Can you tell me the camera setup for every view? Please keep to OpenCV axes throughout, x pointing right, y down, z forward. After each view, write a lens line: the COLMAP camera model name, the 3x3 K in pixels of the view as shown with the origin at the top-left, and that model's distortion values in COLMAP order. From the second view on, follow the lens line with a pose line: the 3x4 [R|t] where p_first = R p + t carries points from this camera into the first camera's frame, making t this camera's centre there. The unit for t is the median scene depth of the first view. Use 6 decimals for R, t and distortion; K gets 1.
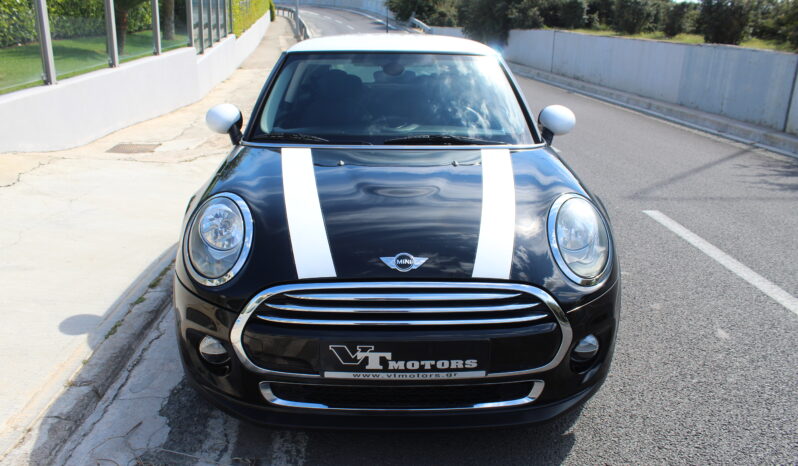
lens RADIAL K [[679.0, 0, 399.0], [0, 679.0, 233.0], [0, 0, 1]] dist [-0.165247, 0.156072]
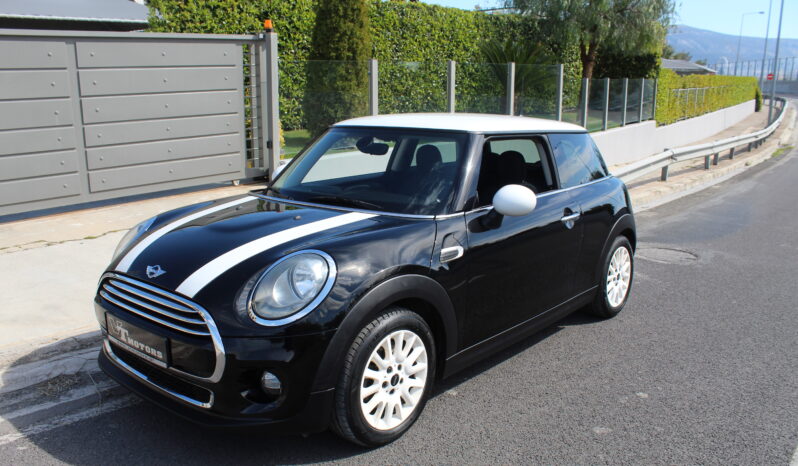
lens RADIAL K [[679.0, 0, 399.0], [0, 679.0, 233.0], [0, 0, 1]] dist [-0.165247, 0.156072]
pose [[0.744408, 0.128744, -0.655197, 0.229218], [-0.208090, 0.977100, -0.044426, -0.014160], [0.634473, 0.169411, 0.754151, 0.050103]]
